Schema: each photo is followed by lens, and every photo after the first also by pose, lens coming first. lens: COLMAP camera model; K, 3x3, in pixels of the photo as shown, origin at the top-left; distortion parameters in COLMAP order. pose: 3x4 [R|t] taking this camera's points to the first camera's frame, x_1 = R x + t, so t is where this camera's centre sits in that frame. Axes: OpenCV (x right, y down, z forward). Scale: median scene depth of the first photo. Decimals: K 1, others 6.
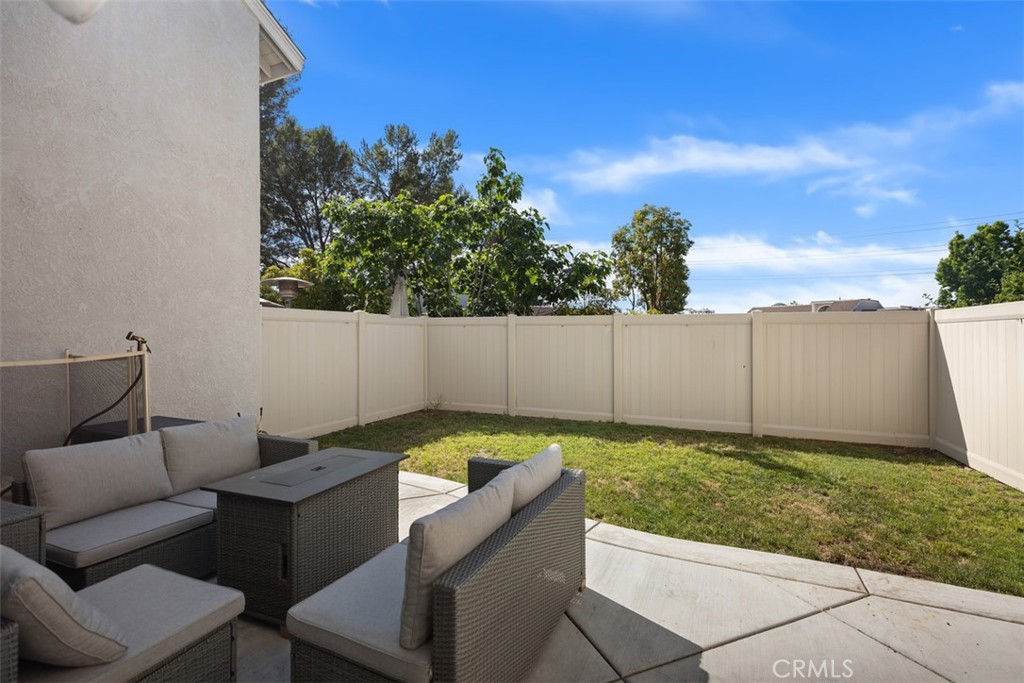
lens RADIAL K [[459.2, 0, 507.2], [0, 459.2, 337.9], [0, 0, 1]] dist [0.002144, -0.000360]
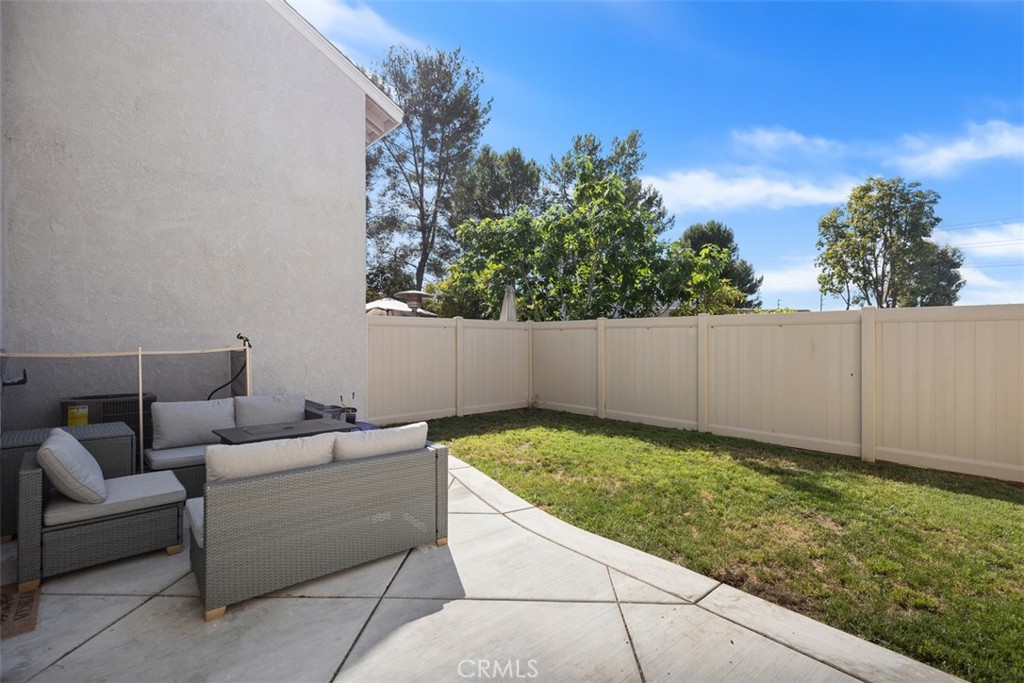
lens RADIAL K [[459.2, 0, 504.5], [0, 459.2, 346.3], [0, 0, 1]] dist [0.002144, -0.000360]
pose [[0.910789, 0.004334, -0.412850, 0.233912], [-0.002293, 0.999983, 0.005438, 0.007328], [0.412866, -0.004007, 0.910783, -0.004227]]
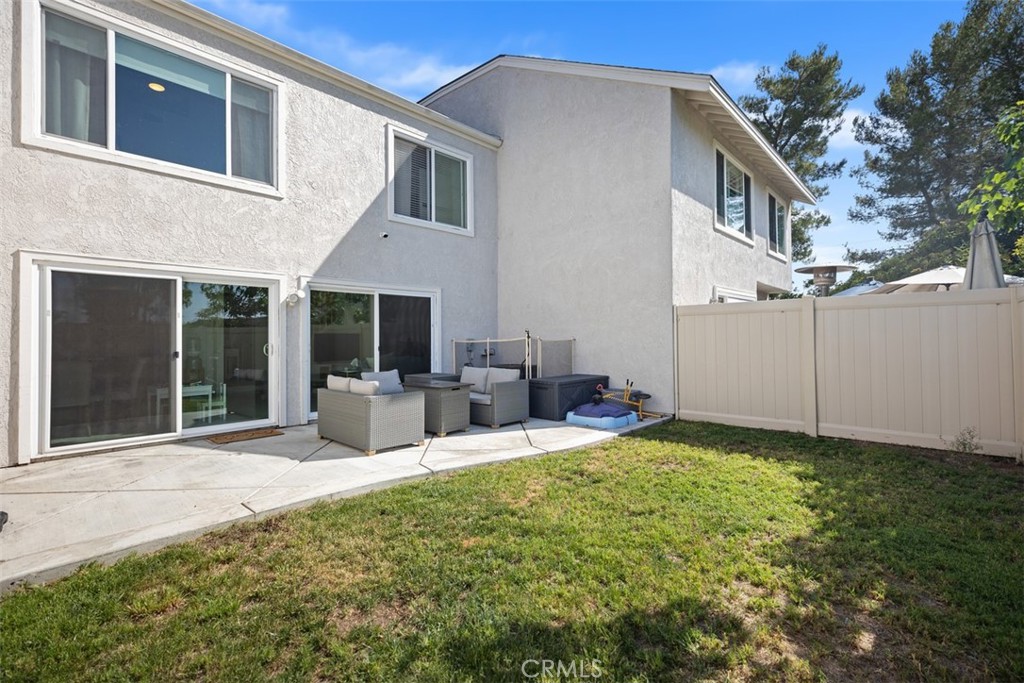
lens RADIAL K [[459.2, 0, 514.1], [0, 459.2, 333.4], [0, 0, 1]] dist [0.002144, -0.000360]
pose [[-0.321403, 0.007165, -0.946915, 0.558319], [0.007921, 0.999957, 0.004878, -0.001708], [0.946909, -0.005933, -0.321446, 0.675895]]
